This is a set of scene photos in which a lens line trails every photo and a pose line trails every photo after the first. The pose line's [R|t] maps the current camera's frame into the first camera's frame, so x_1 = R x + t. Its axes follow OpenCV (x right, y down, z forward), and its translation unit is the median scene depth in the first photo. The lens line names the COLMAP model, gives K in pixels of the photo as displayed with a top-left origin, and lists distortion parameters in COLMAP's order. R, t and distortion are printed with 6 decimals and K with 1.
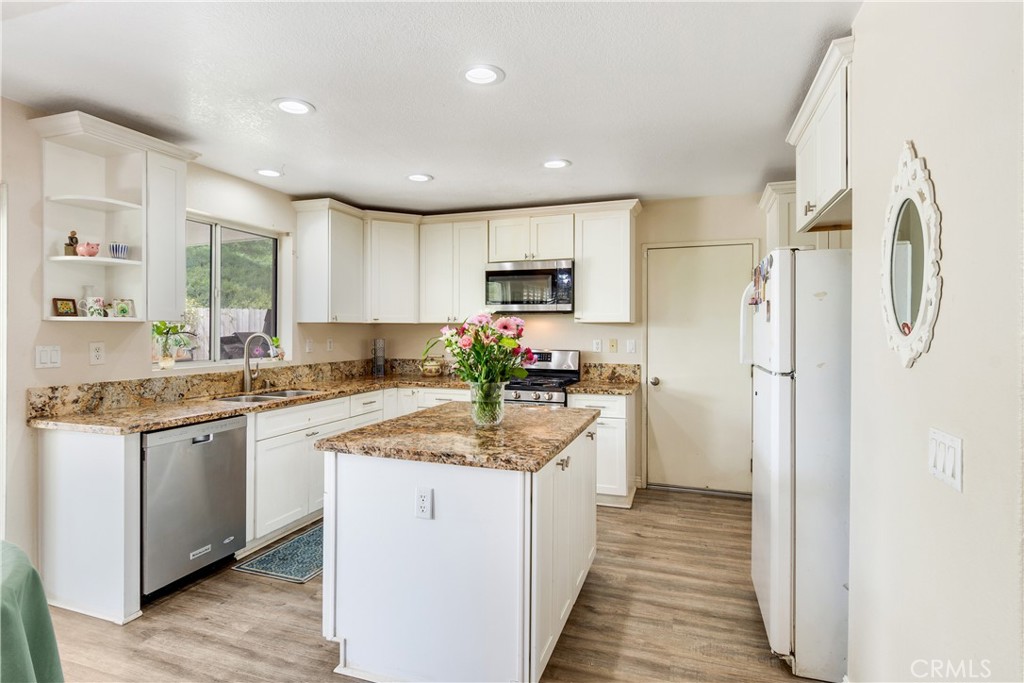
lens RADIAL K [[540.8, 0, 509.1], [0, 540.8, 332.5], [0, 0, 1]] dist [-0.003510, -0.000295]
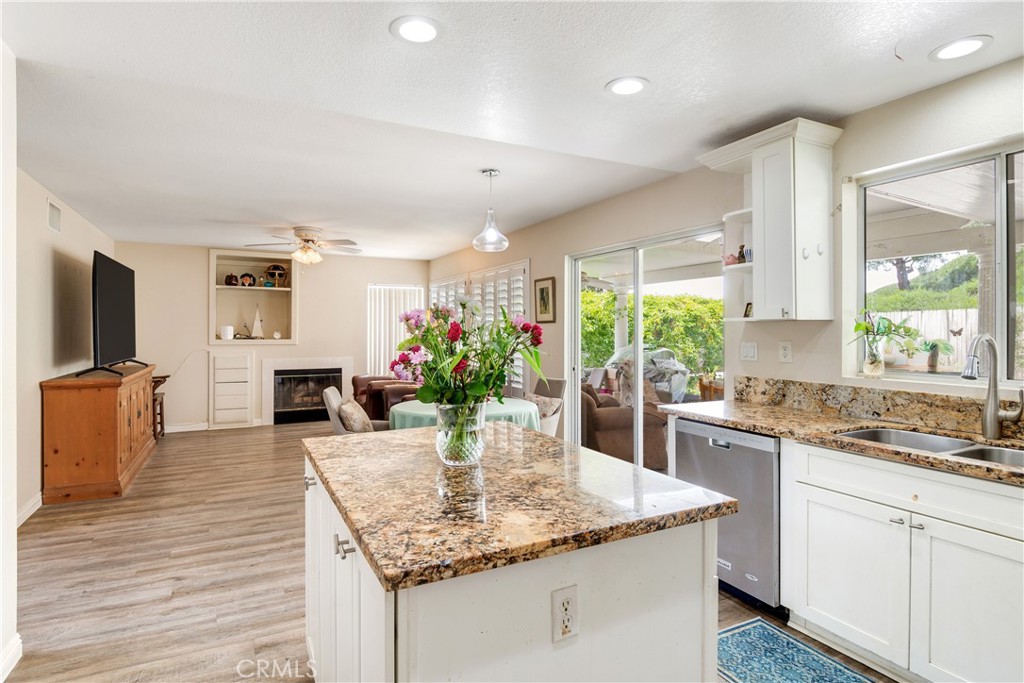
lens RADIAL K [[540.8, 0, 509.6], [0, 540.8, 339.0], [0, 0, 1]] dist [-0.003510, -0.000295]
pose [[-0.692933, 0.007872, -0.720959, 0.348611], [-0.006728, 0.999826, 0.017383, -0.000672], [0.720970, 0.016896, -0.692760, 1.312021]]
